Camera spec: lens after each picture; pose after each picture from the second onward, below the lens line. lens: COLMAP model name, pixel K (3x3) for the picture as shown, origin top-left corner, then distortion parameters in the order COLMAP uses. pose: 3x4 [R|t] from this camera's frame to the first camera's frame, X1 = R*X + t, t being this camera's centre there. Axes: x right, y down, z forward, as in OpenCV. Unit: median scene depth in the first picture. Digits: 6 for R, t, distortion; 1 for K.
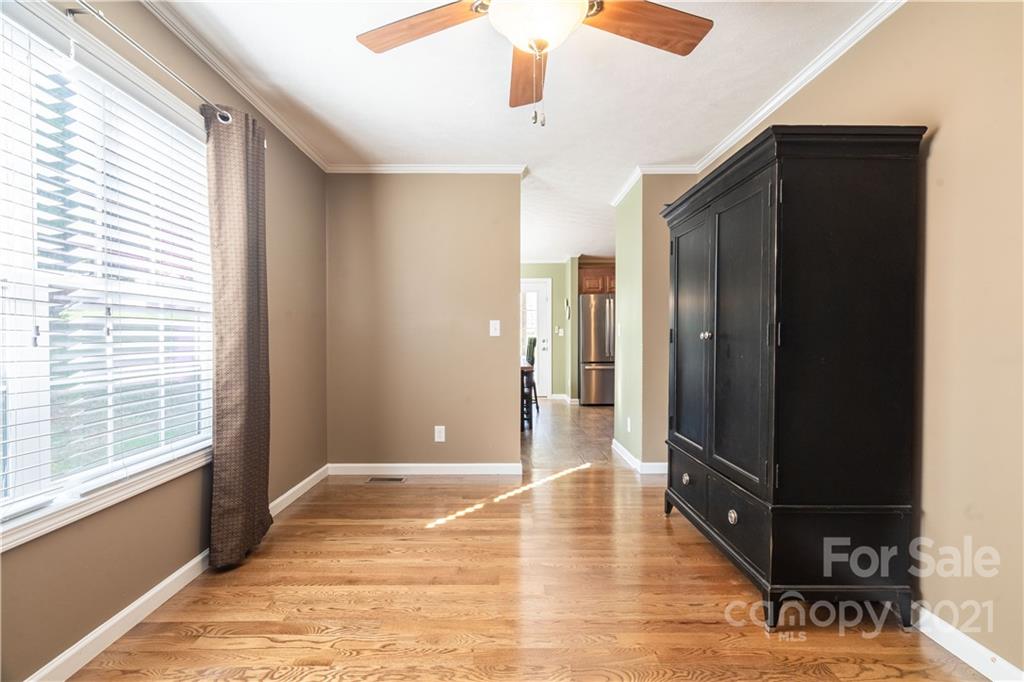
lens RADIAL K [[466.9, 0, 504.3], [0, 466.9, 342.1], [0, 0, 1]] dist [-0.003102, 0.000509]
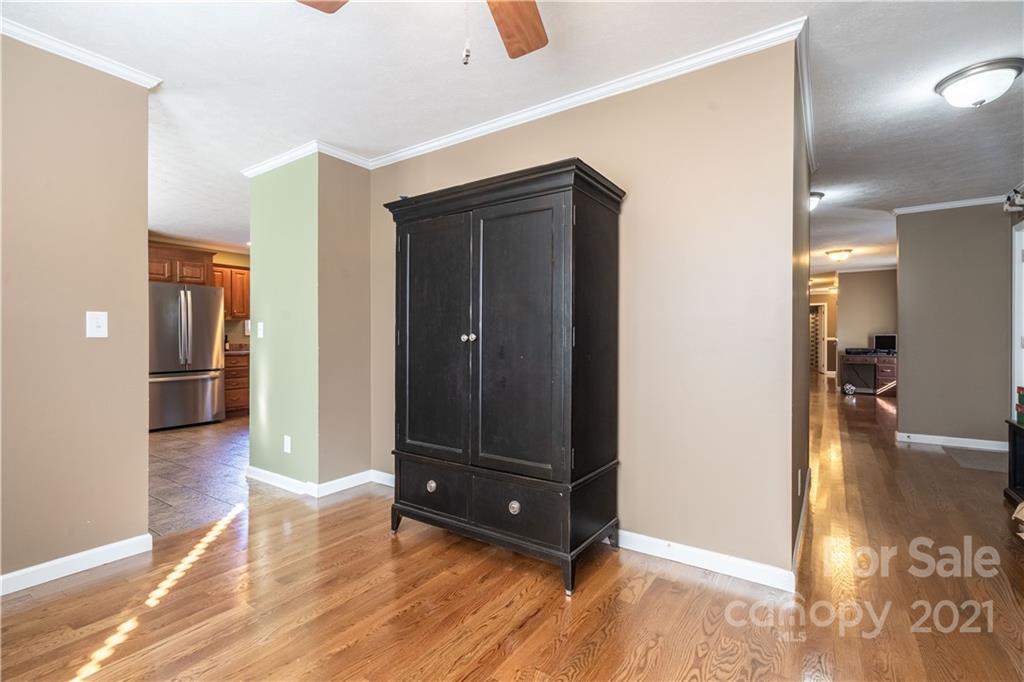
lens RADIAL K [[466.9, 0, 508.9], [0, 466.9, 340.1], [0, 0, 1]] dist [-0.003102, 0.000509]
pose [[0.565992, -0.001622, 0.824409, -0.272178], [0.008276, 0.999959, -0.003714, -0.003258], [-0.824369, 0.008925, 0.565982, 0.273053]]
